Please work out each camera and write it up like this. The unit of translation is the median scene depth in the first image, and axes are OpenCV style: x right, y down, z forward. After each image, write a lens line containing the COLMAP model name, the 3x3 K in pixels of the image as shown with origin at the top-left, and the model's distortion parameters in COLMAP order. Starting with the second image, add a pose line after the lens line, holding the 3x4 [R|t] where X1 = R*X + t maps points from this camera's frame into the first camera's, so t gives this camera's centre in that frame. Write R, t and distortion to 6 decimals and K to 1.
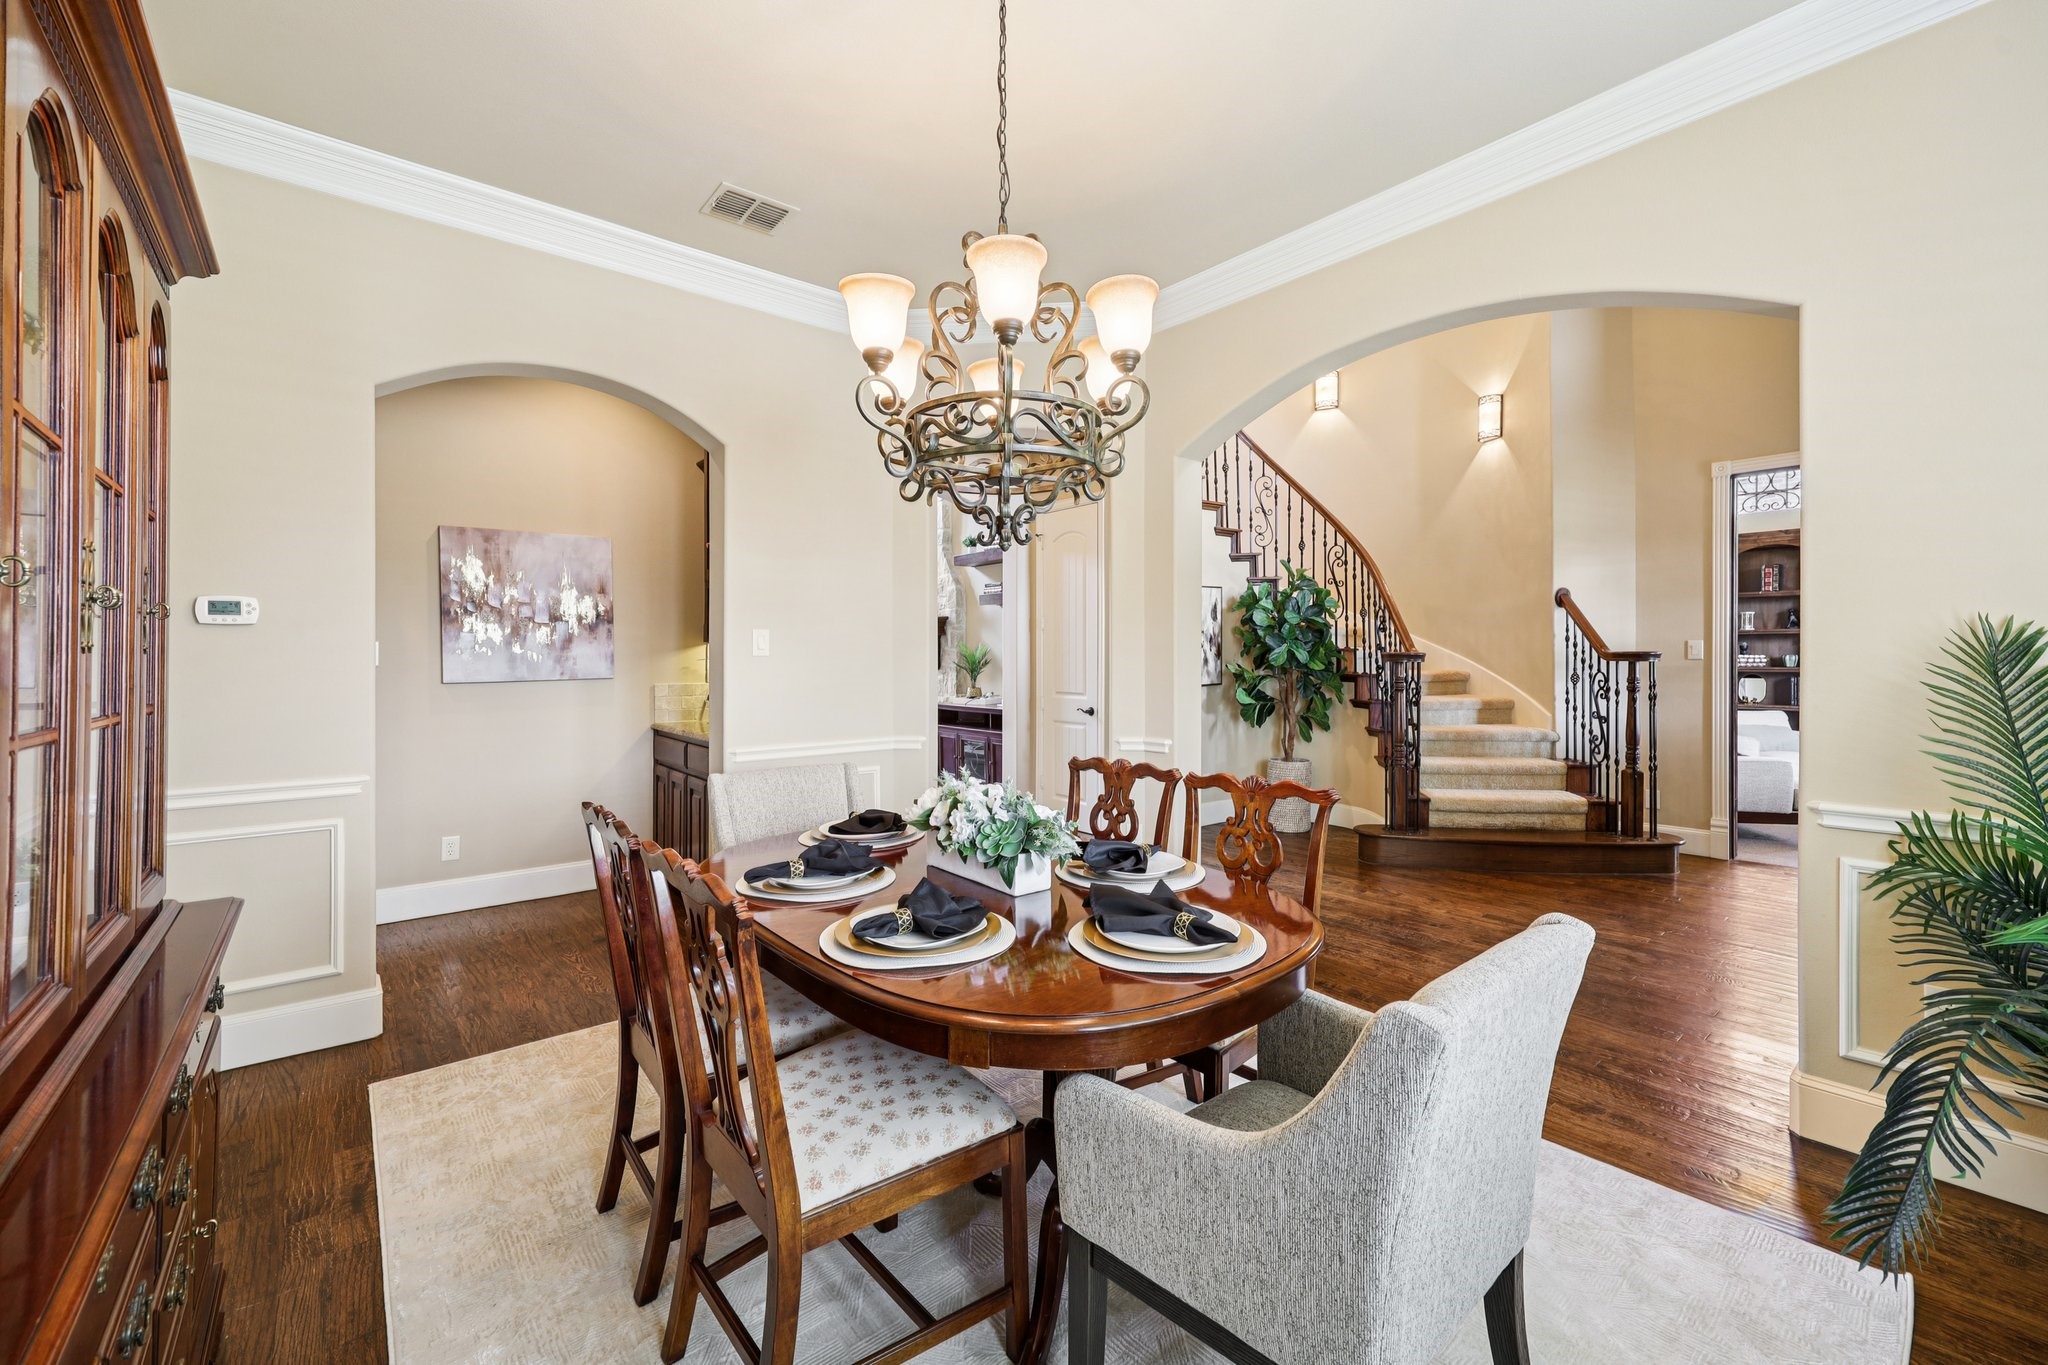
lens RADIAL K [[829.6, 0, 1026.3], [0, 829.6, 672.5], [0, 0, 1]] dist [-0.001511, -0.000656]
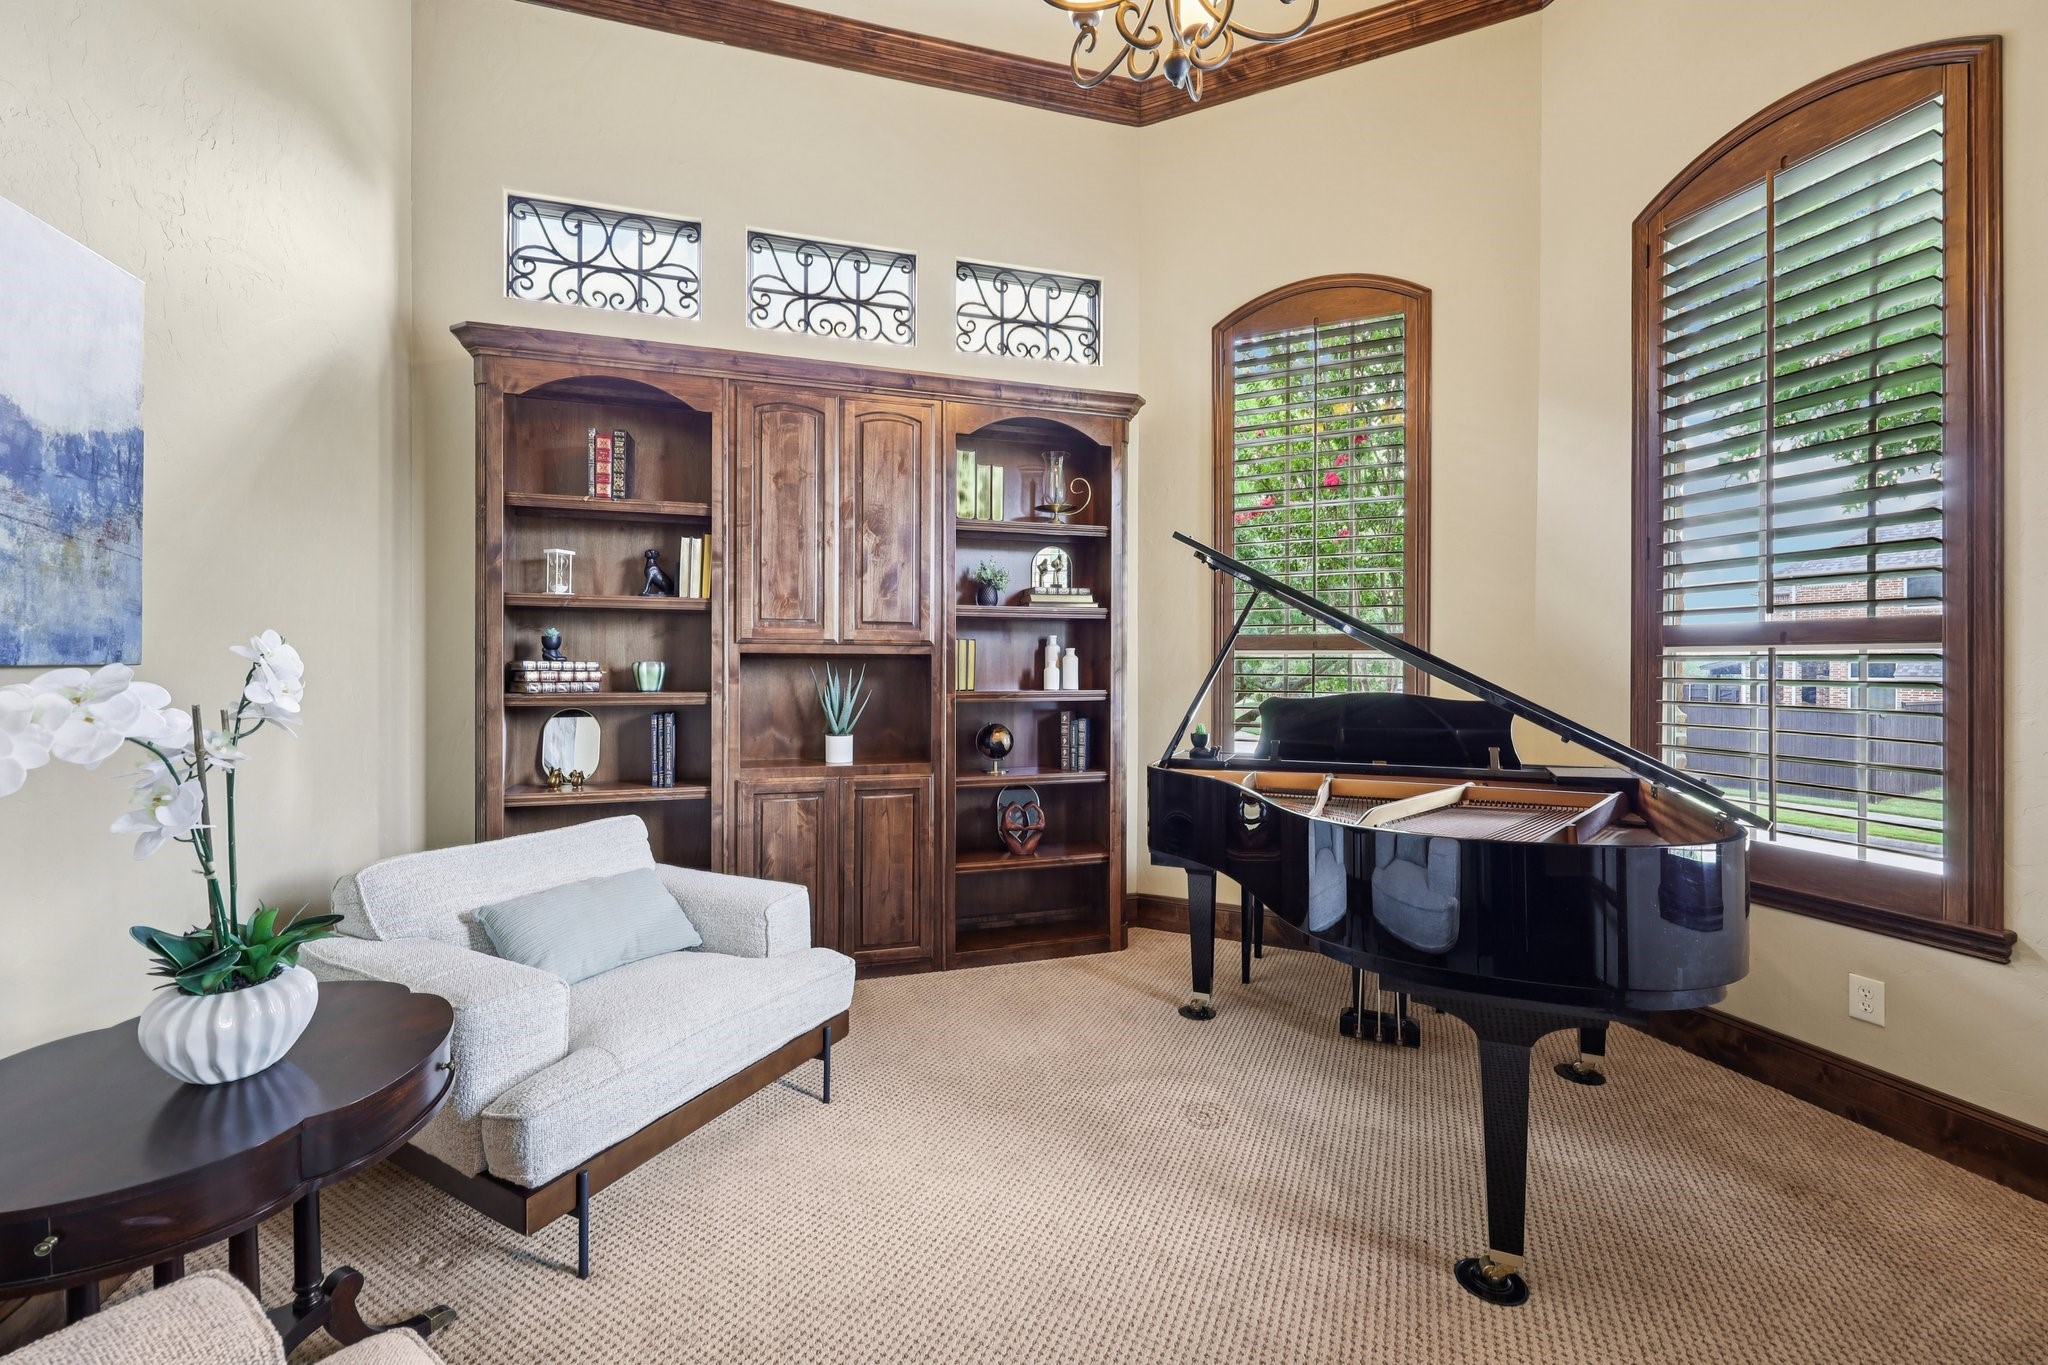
lens RADIAL K [[844.0, 0, 1024.6], [0, 844.0, 658.6], [0, 0, 1]] dist [0.001936, 0.000244]
pose [[0.385603, 0.007134, 0.922637, 0.867636], [0.011314, 0.999858, -0.012459, -0.021982], [-0.922595, 0.015243, 0.385468, 0.951716]]
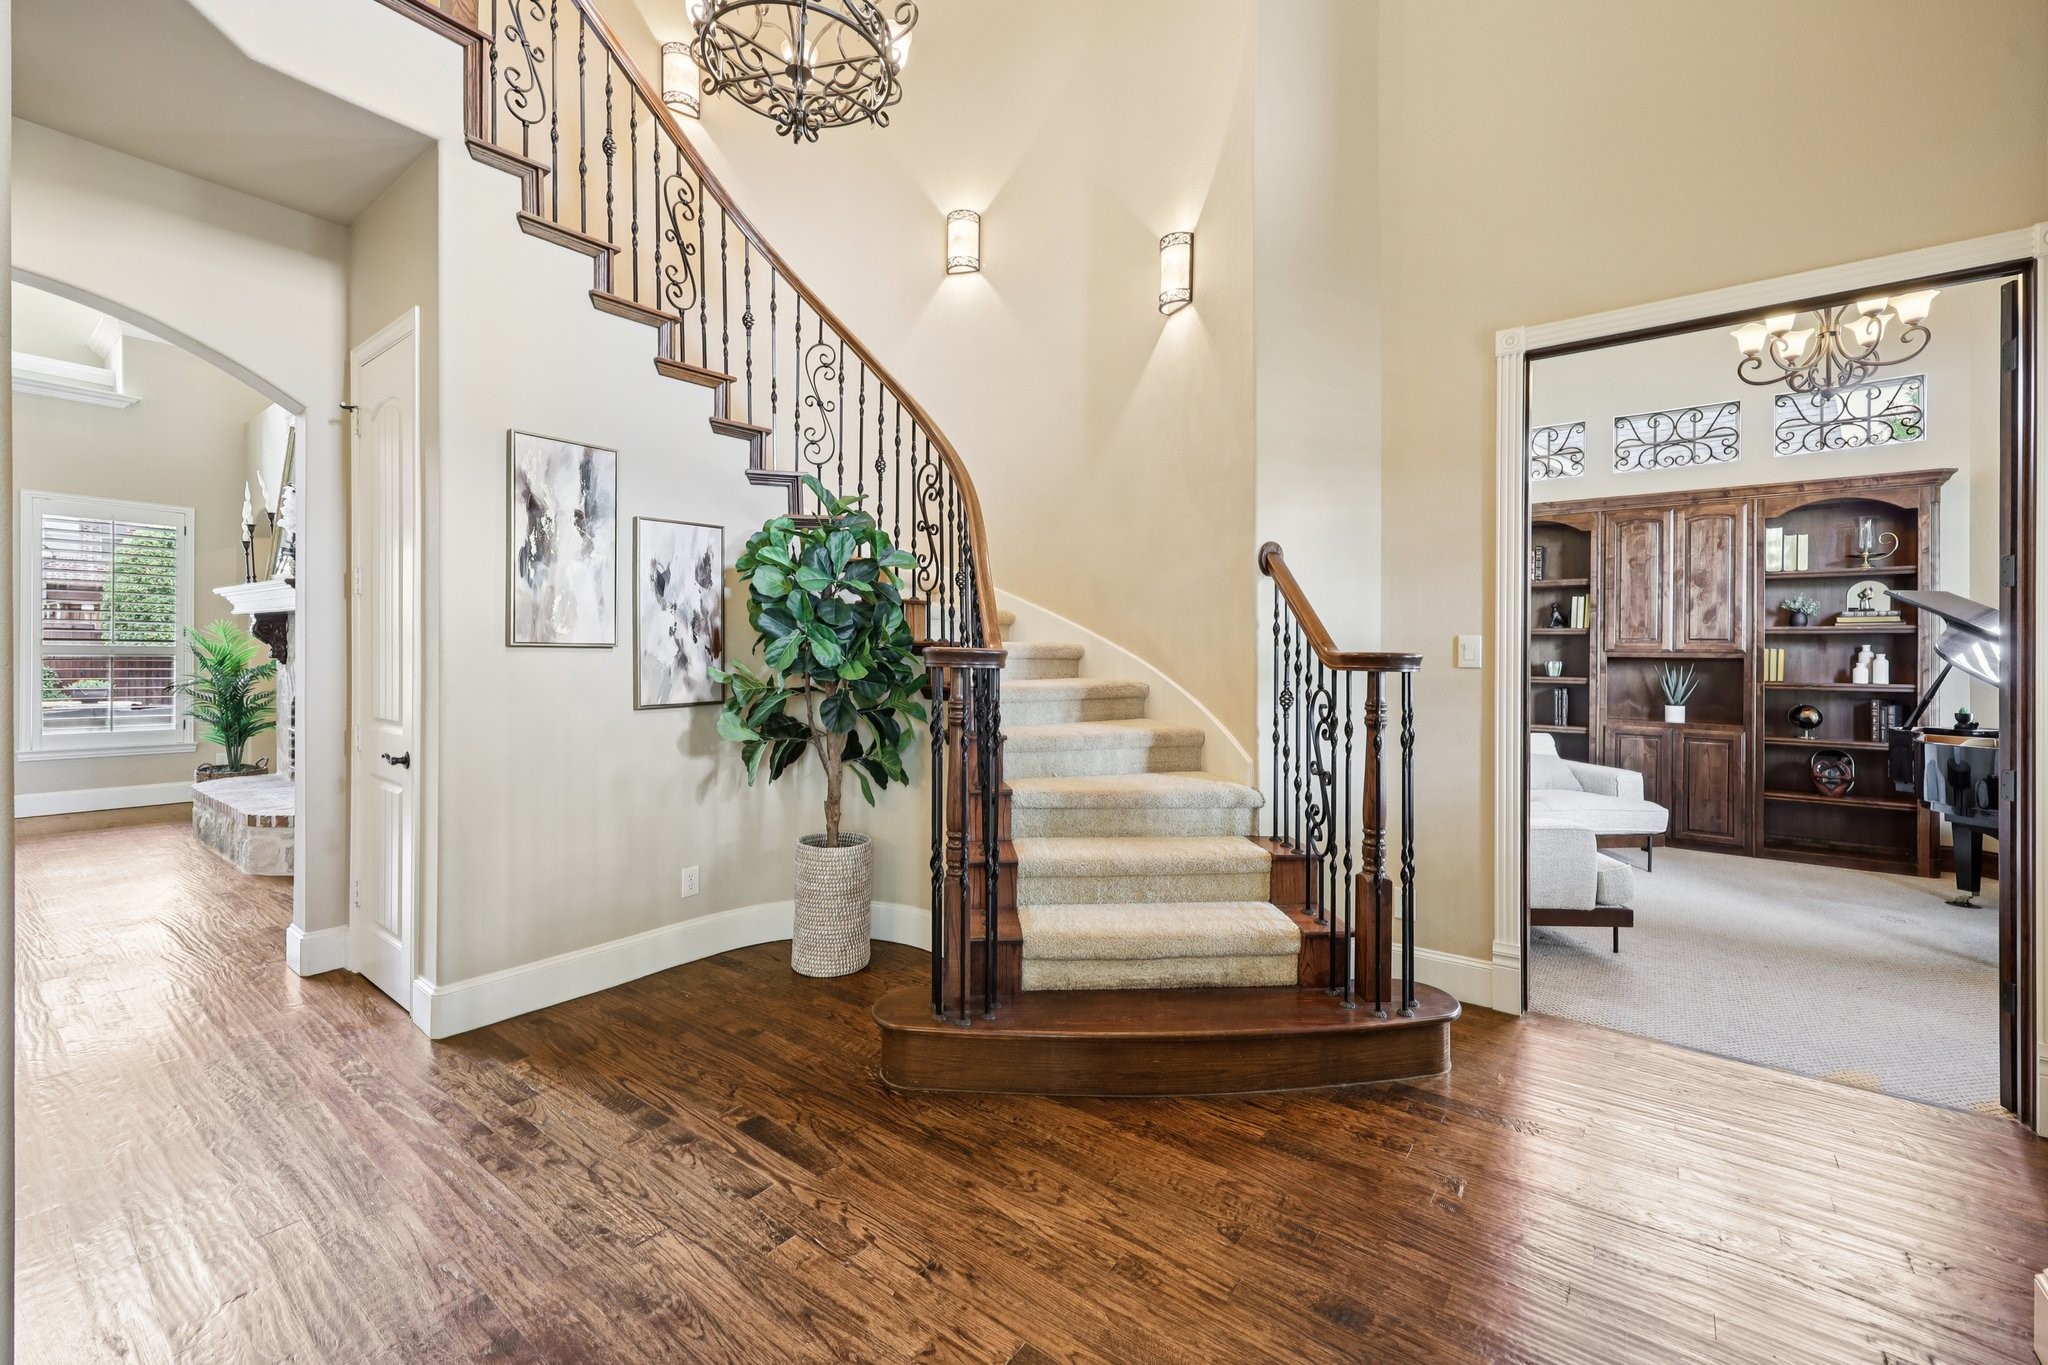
lens RADIAL K [[844.0, 0, 1024.6], [0, 844.0, 658.6], [0, 0, 1]] dist [0.001936, 0.000244]
pose [[0.973313, 0.012197, 0.229159, 0.346921], [-0.009010, 0.999848, -0.014948, -0.010163], [-0.229307, 0.012484, 0.973274, 0.467556]]
